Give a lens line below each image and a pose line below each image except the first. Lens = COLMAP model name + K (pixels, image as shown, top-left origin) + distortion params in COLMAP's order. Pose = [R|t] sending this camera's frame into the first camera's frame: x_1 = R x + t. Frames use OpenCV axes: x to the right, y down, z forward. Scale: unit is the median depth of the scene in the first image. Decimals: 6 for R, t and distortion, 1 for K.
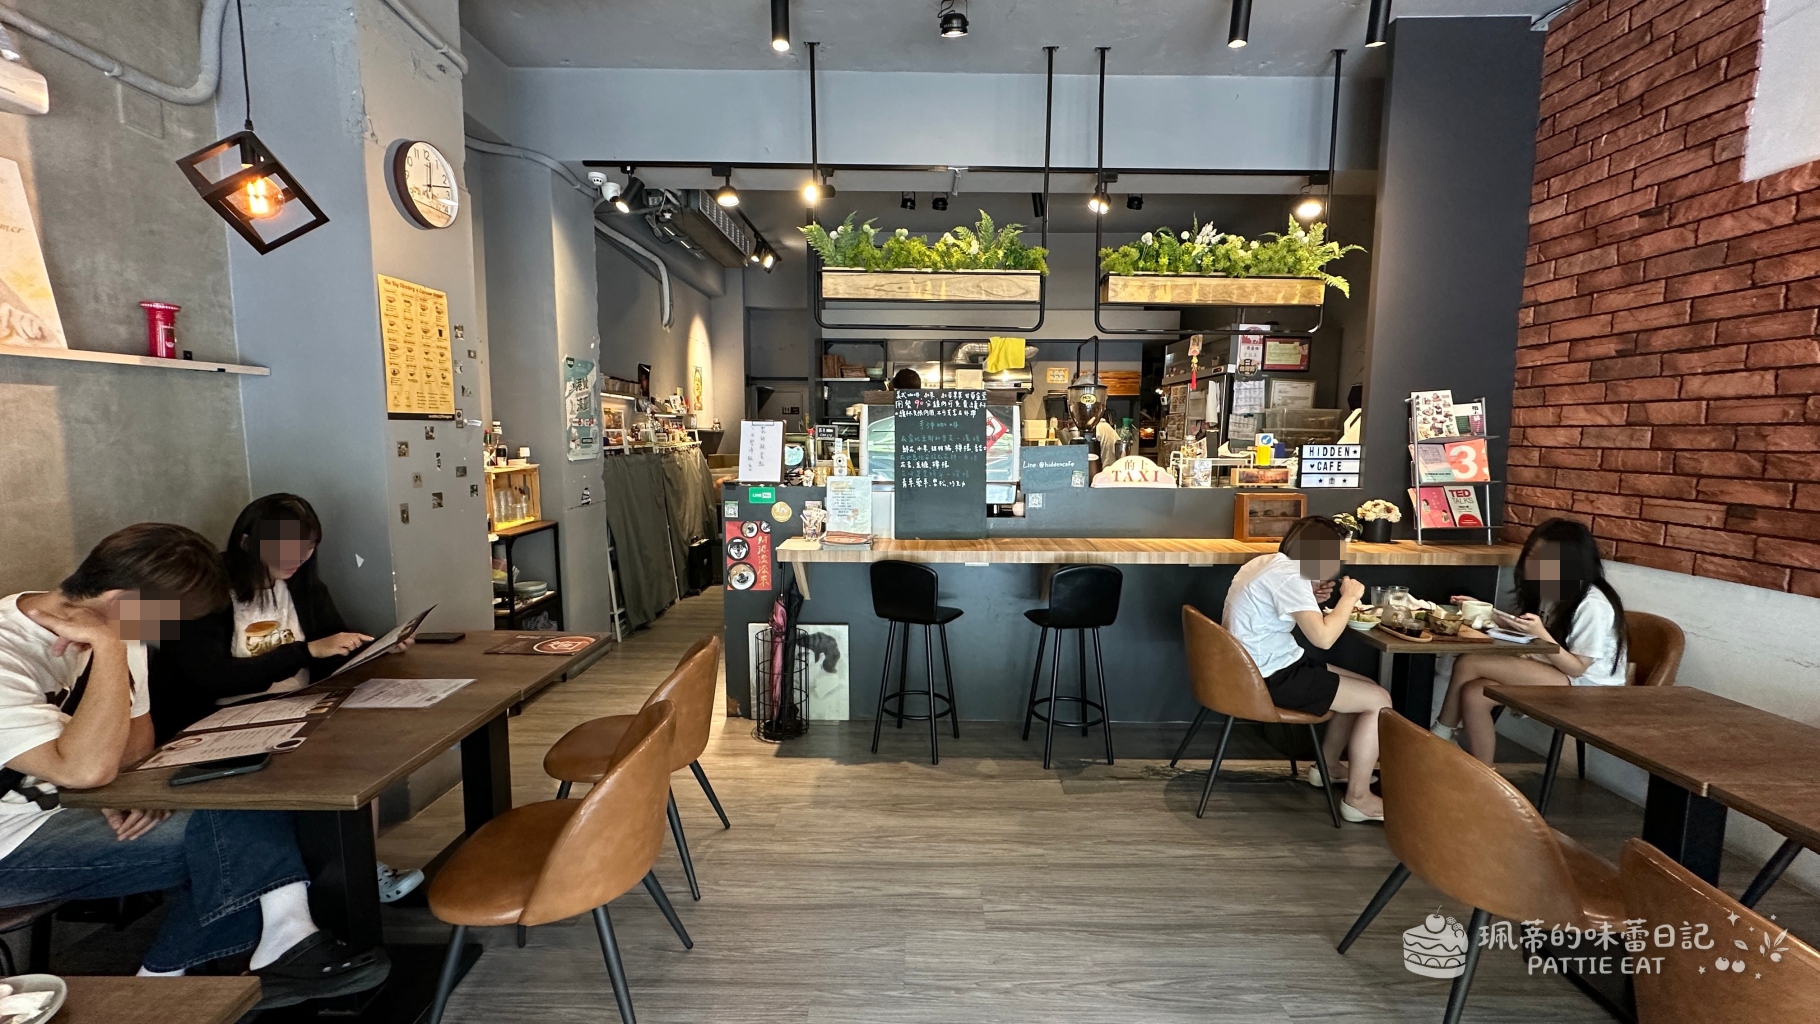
lens RADIAL K [[715.0, 0, 912.0], [0, 715.0, 513.9], [0, 0, 1]] dist [-0.000911, -0.000325]
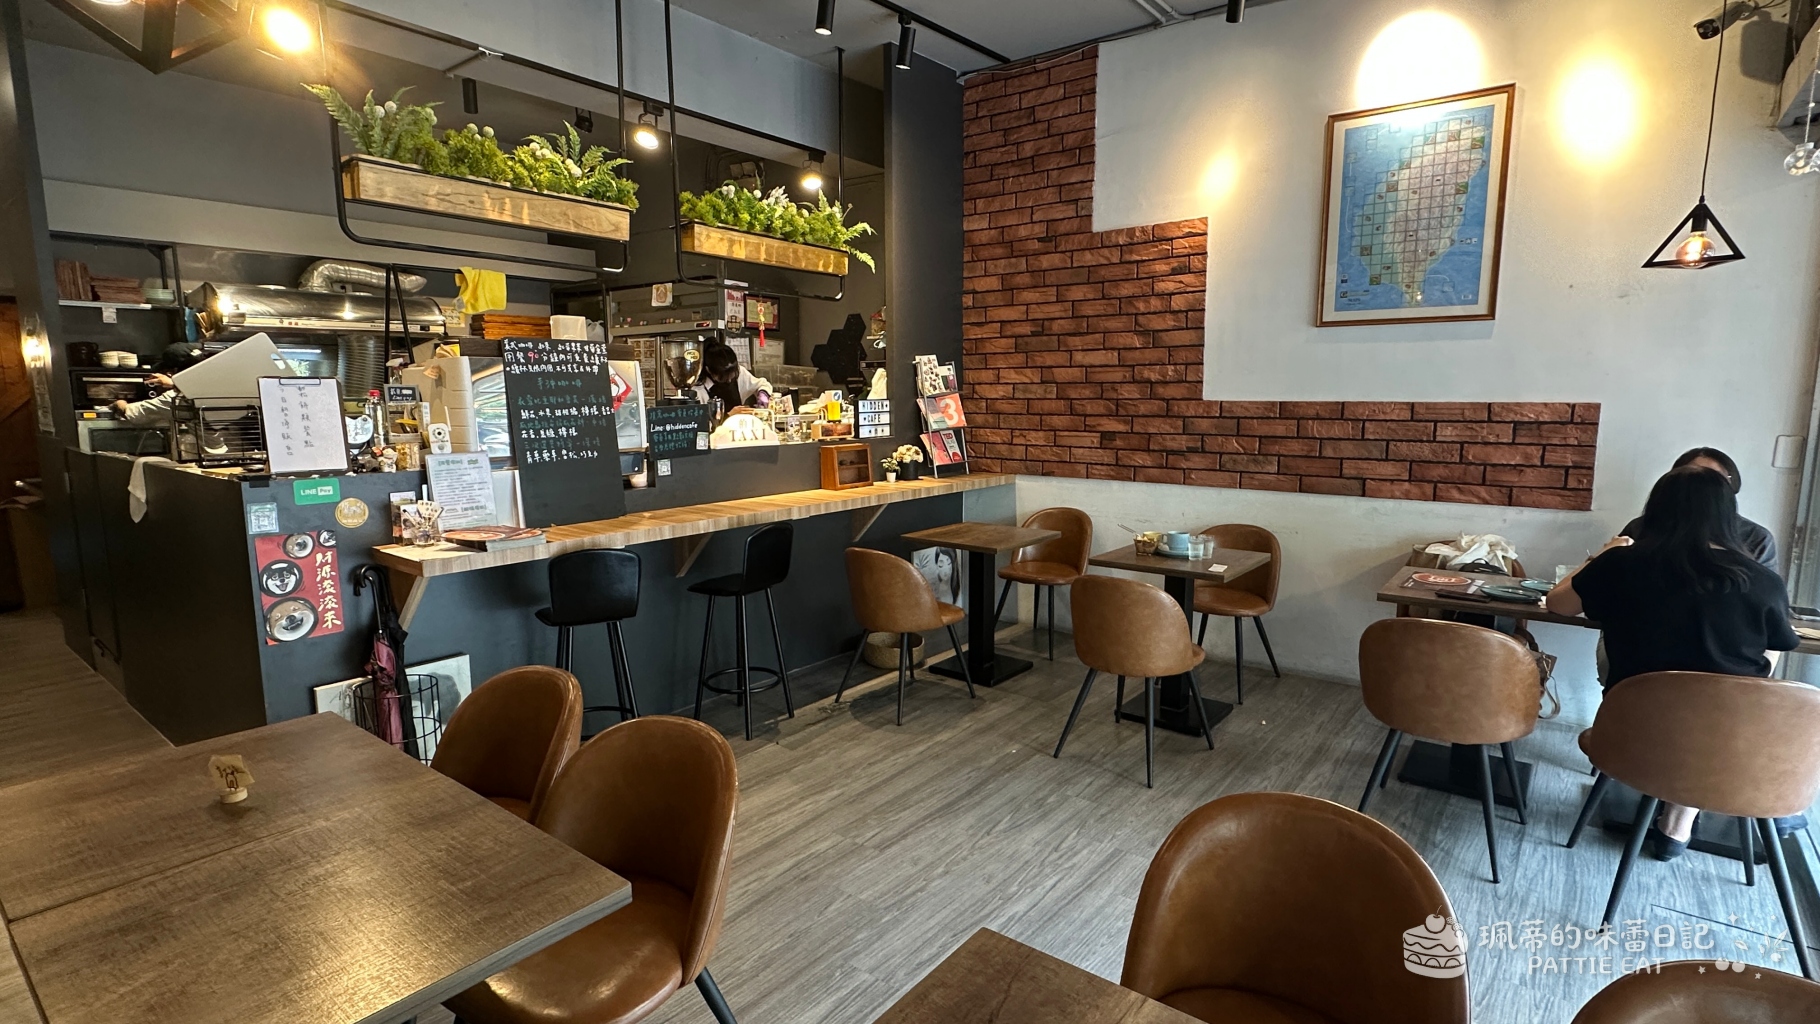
lens RADIAL K [[883.9, 0, 910.0], [0, 883.9, 512.6], [0, 0, 1]] dist [-0.002410, -0.000420]
pose [[0.619642, -0.115600, 0.776325, -0.520342], [0.095362, 0.992855, 0.071727, -0.013112], [-0.779070, 0.029587, 0.626238, 0.067357]]
